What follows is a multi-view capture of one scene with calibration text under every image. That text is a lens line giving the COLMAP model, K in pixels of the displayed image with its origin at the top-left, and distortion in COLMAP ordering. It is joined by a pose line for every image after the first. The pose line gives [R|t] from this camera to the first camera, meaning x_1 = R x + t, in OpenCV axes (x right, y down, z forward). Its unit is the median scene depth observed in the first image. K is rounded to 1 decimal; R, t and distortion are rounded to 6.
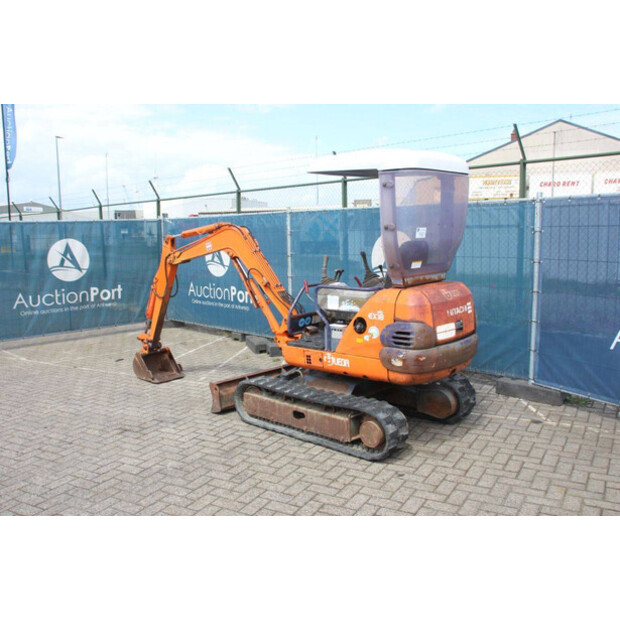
lens RADIAL K [[583.8, 0, 310.0], [0, 583.8, 310.0], [0, 0, 1]] dist [-0.053939, 0.000576]
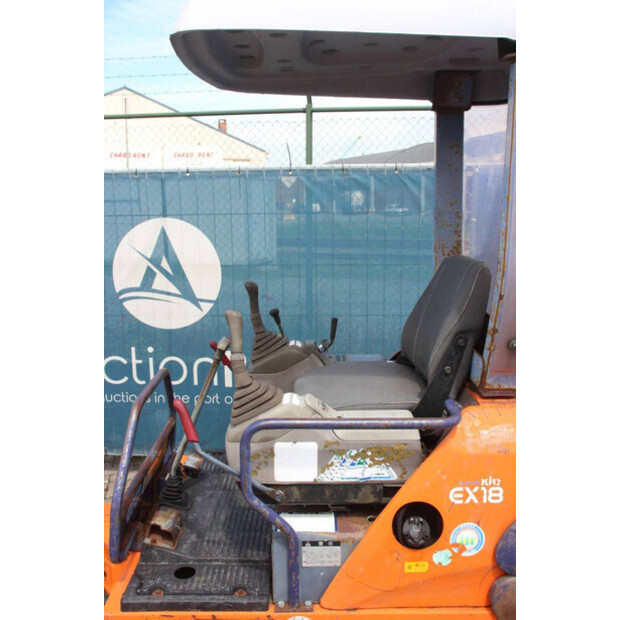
lens RADIAL K [[617.1, 0, 310.0], [0, 617.1, 310.0], [0, 0, 1]] dist [-0.083571, 0.001270]
pose [[0.754262, -0.102907, 0.648459, -0.158862], [0.080350, 0.994685, 0.064392, -0.113254], [-0.651638, 0.003535, 0.758521, 0.719648]]
